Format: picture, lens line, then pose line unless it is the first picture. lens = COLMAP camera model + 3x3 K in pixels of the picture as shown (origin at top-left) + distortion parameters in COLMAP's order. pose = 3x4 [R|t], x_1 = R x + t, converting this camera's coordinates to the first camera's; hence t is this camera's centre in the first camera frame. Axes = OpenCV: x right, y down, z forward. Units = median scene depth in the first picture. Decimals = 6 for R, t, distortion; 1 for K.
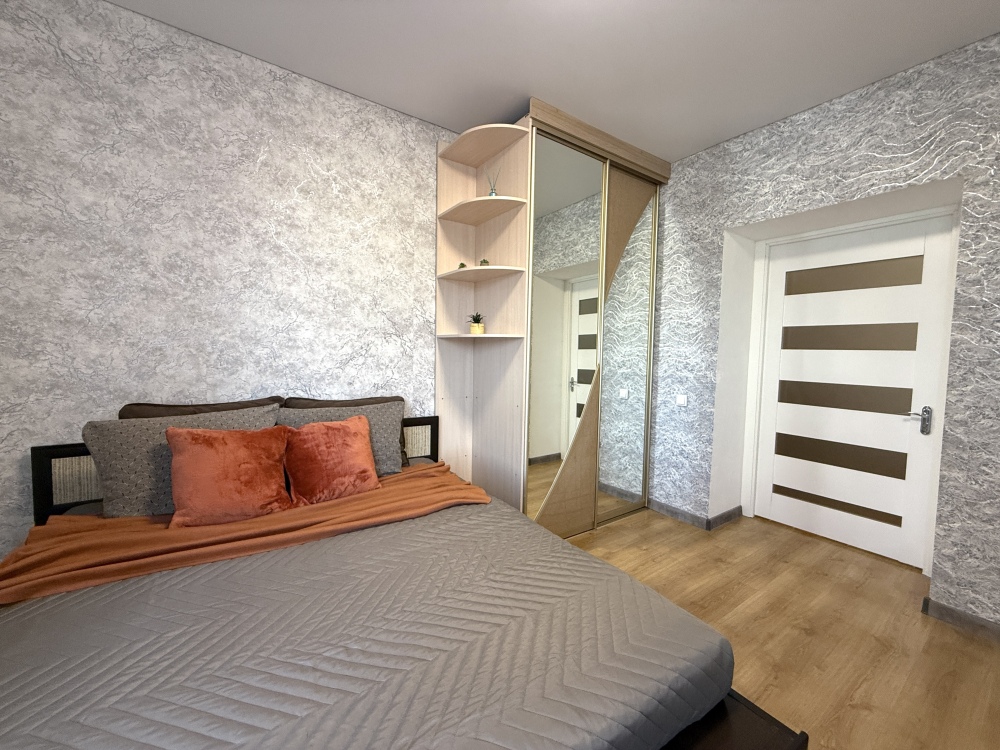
lens RADIAL K [[399.0, 0, 496.1], [0, 399.0, 375.2], [0, 0, 1]] dist [0.000565, -0.000066]
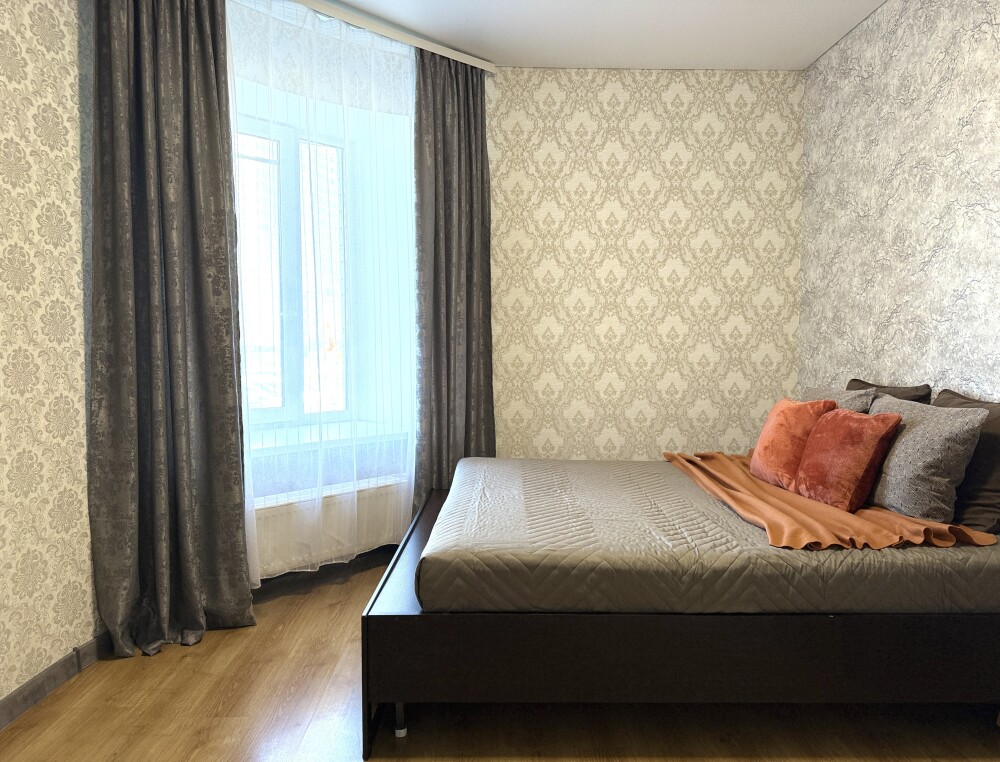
lens RADIAL K [[712.6, 0, 499.7], [0, 712.6, 386.7], [0, 0, 1]] dist [0.038573, -0.050605]
pose [[-0.553514, 0.034079, -0.832142, 0.923517], [-0.055916, 0.995387, 0.077958, -0.003591], [0.830961, 0.089681, -0.549055, 0.964198]]
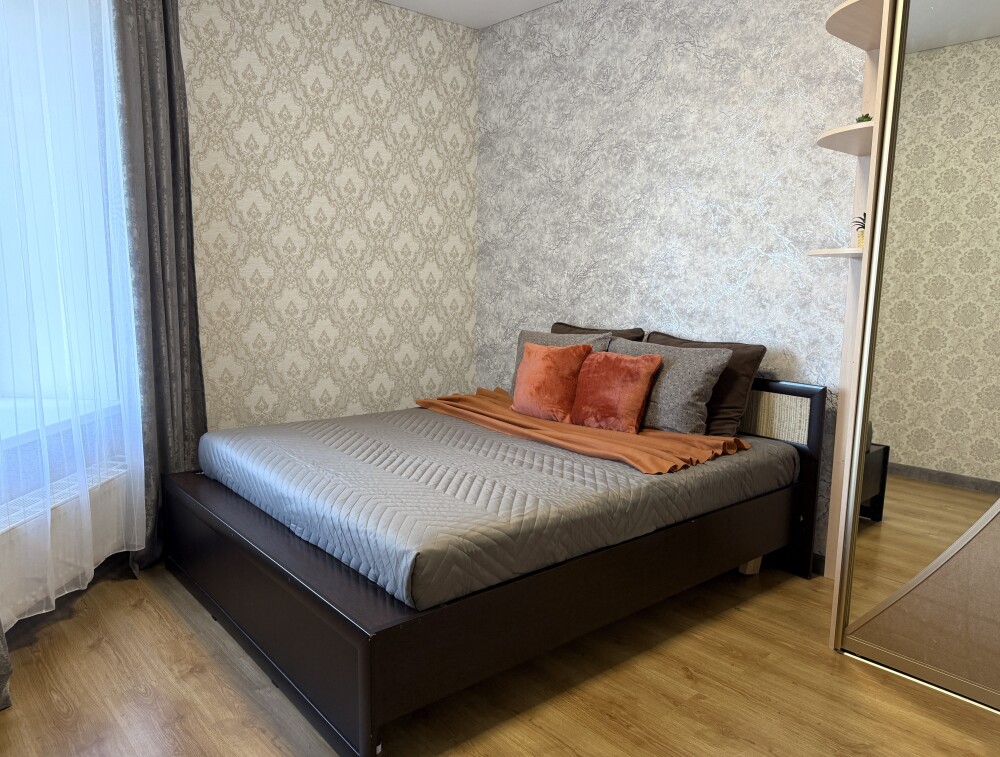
lens RADIAL K [[712.6, 0, 495.0], [0, 712.6, 388.8], [0, 0, 1]] dist [0.038573, -0.050605]
pose [[0.117037, 0.143040, -0.982773, 1.003779], [-0.069834, 0.988309, 0.135529, -0.010453], [0.990669, 0.052769, 0.125658, 0.401534]]
